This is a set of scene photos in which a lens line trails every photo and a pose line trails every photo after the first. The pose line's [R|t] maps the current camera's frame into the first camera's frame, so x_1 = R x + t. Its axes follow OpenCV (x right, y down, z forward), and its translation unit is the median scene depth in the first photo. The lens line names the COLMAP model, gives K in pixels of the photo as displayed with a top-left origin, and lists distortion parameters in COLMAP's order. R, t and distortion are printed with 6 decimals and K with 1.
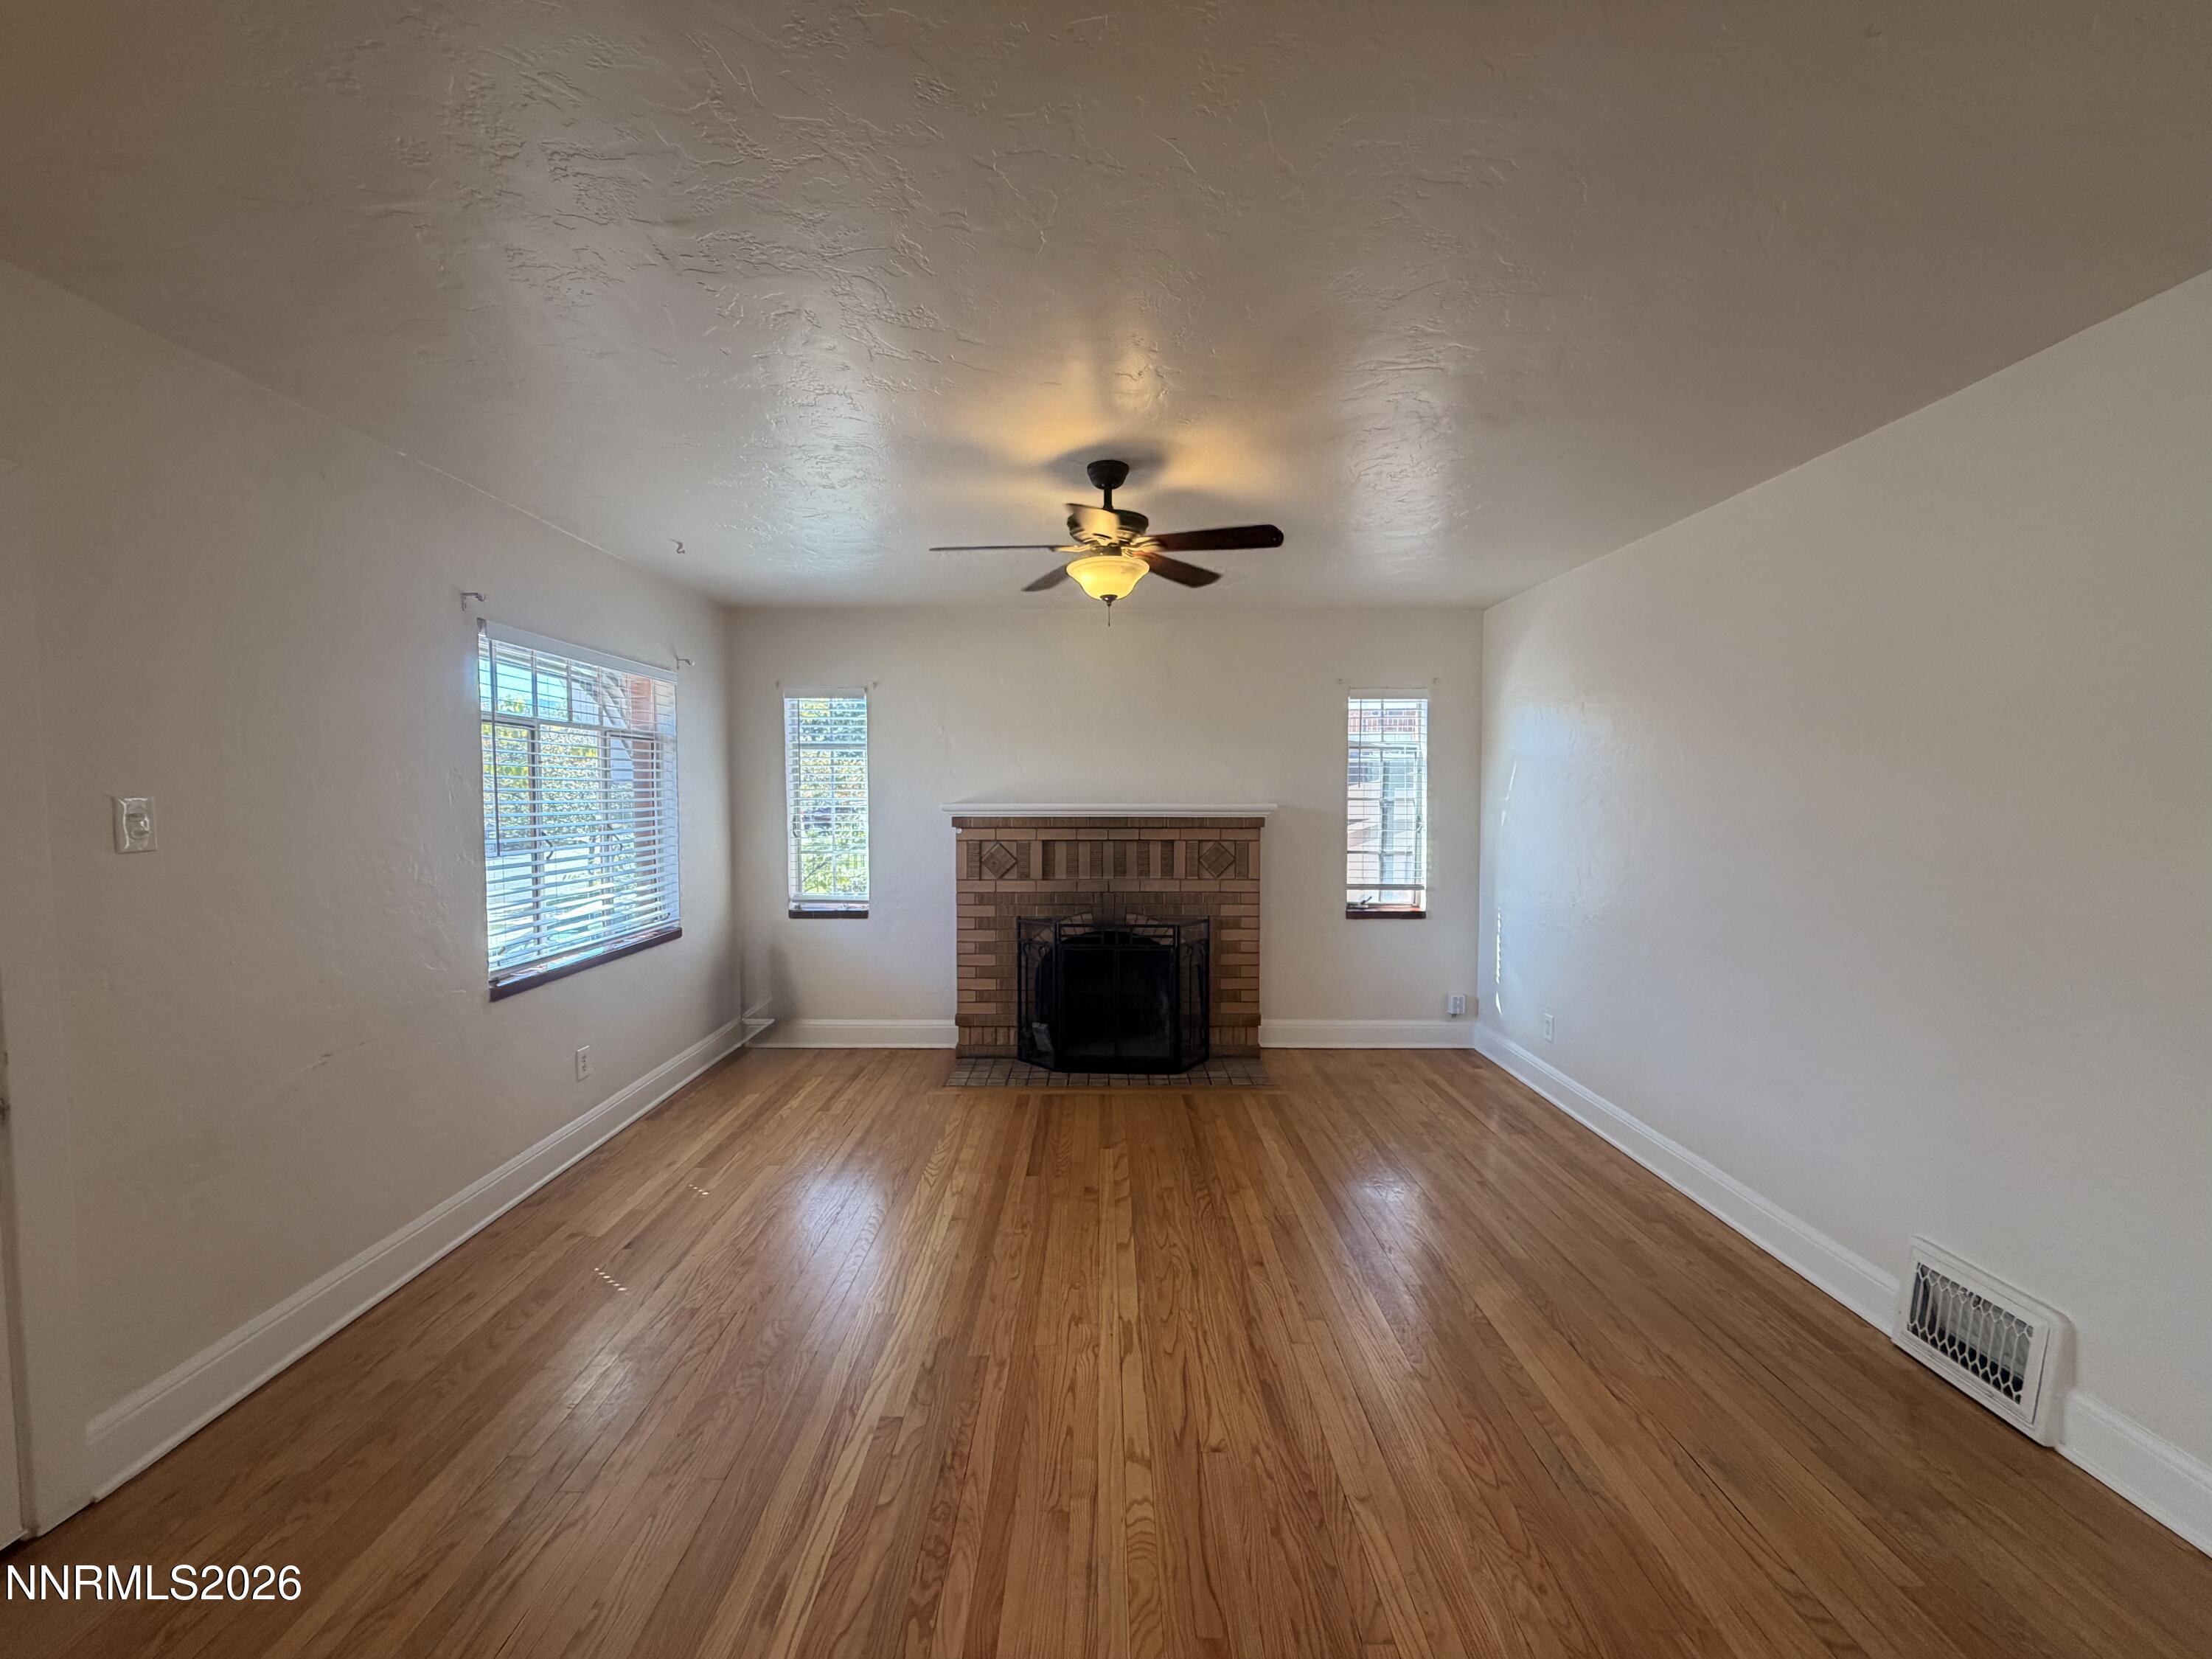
lens RADIAL K [[880.7, 0, 1100.4], [0, 880.7, 829.9], [0, 0, 1]] dist [0.001912, 0.000397]
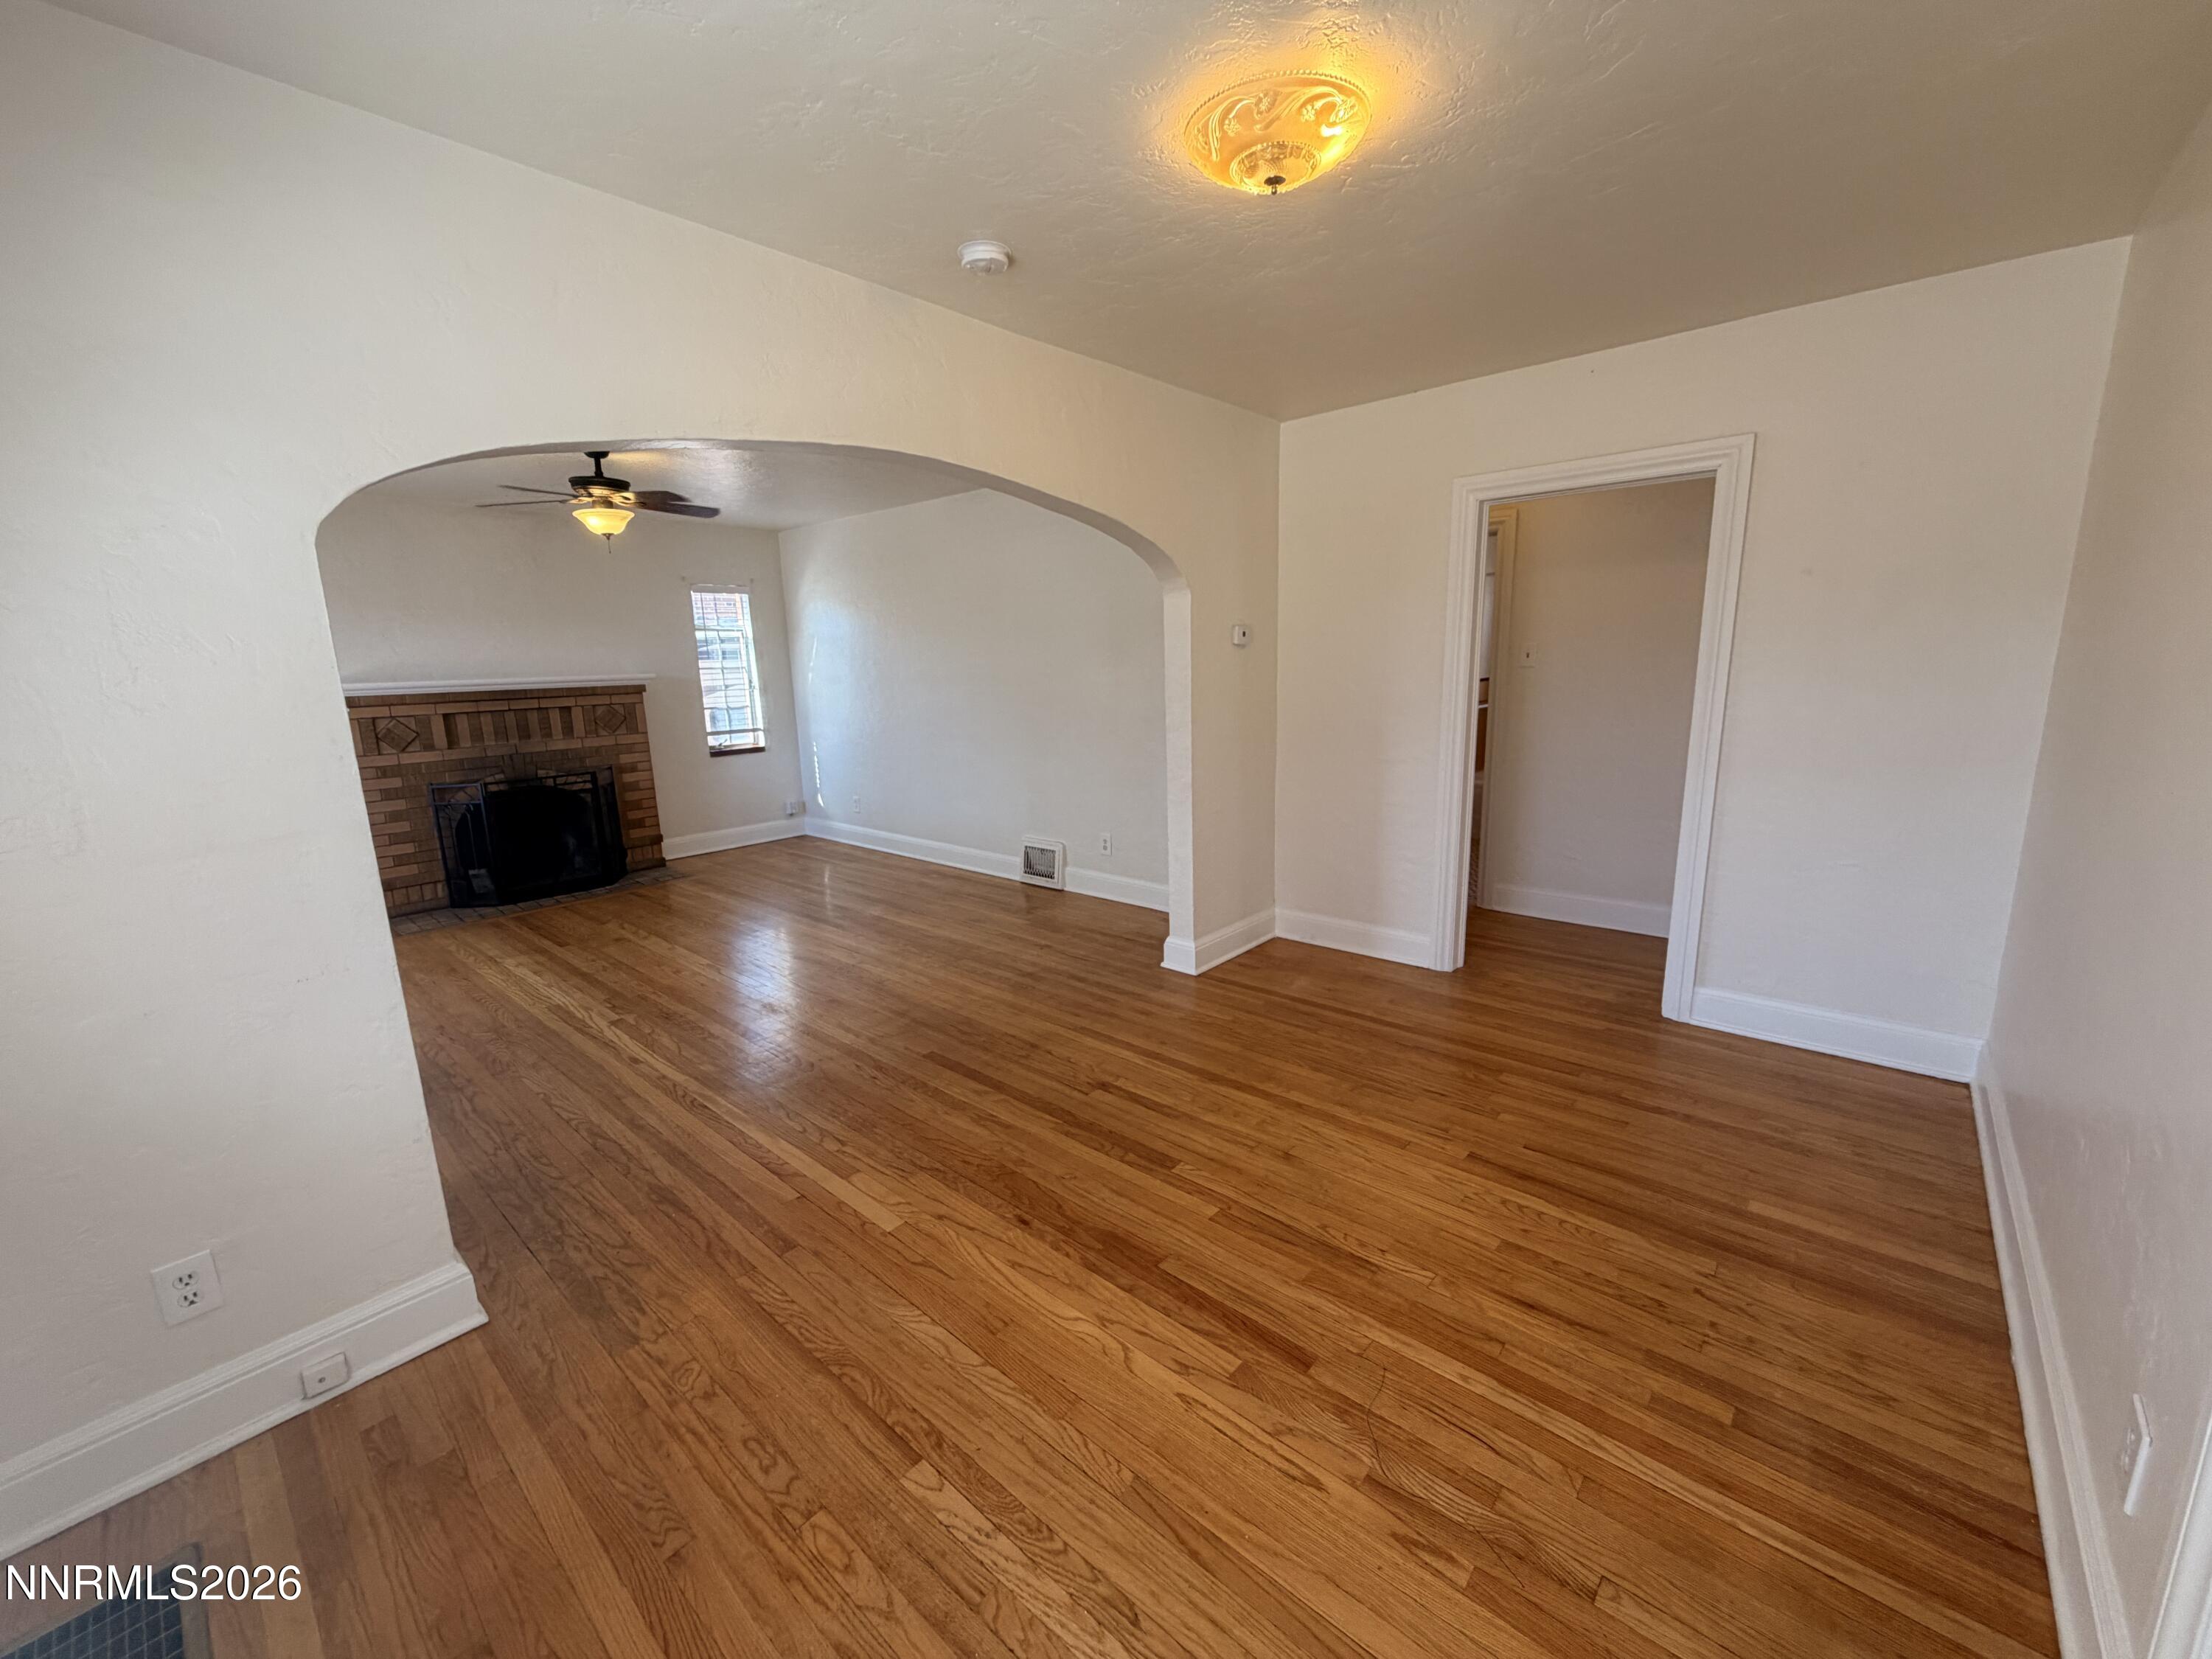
lens RADIAL K [[880.7, 0, 1100.4], [0, 880.7, 829.9], [0, 0, 1]] dist [0.001912, 0.000397]
pose [[0.664157, -0.166453, 0.728827, -0.354063], [0.060976, 0.983711, 0.169100, 0.018325], [-0.745102, -0.067868, 0.663489, -0.387250]]
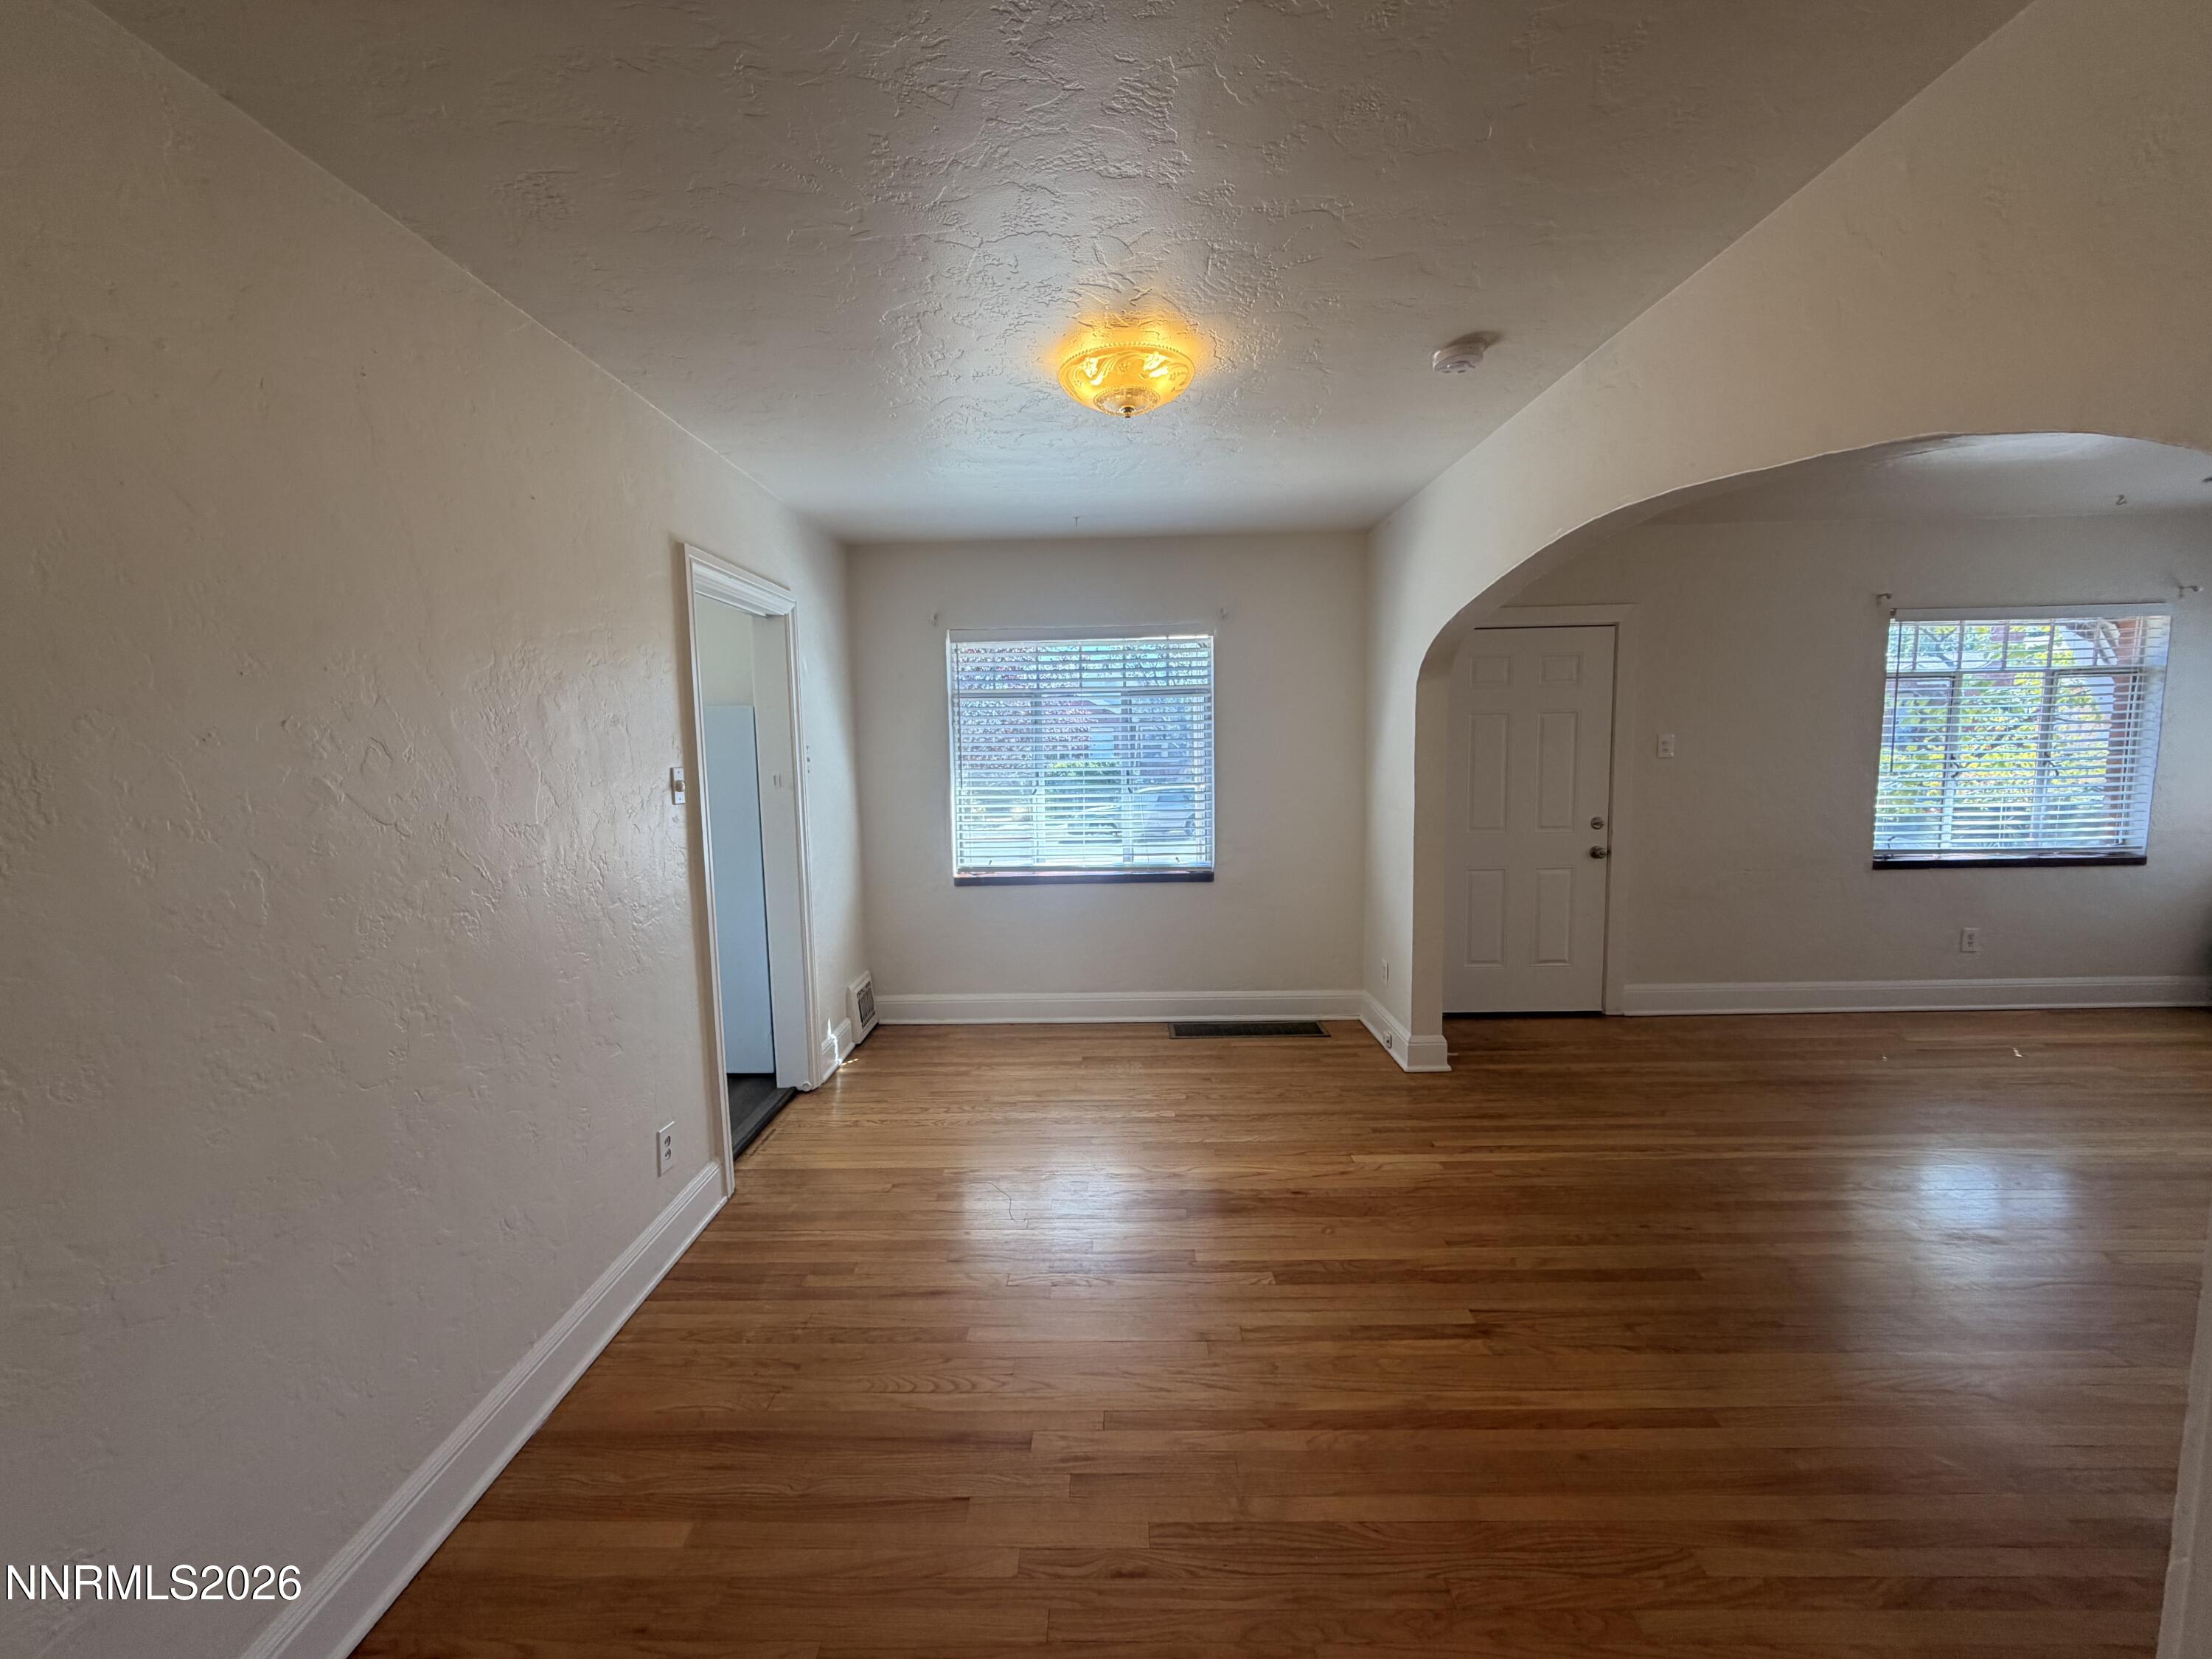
lens RADIAL K [[880.7, 0, 1100.4], [0, 880.7, 829.9], [0, 0, 1]] dist [0.001912, 0.000397]
pose [[-0.015121, 0.107226, -0.994120, 0.512175], [-0.023650, 0.993917, 0.107563, -0.001319], [0.999606, 0.025137, -0.012493, -0.184026]]
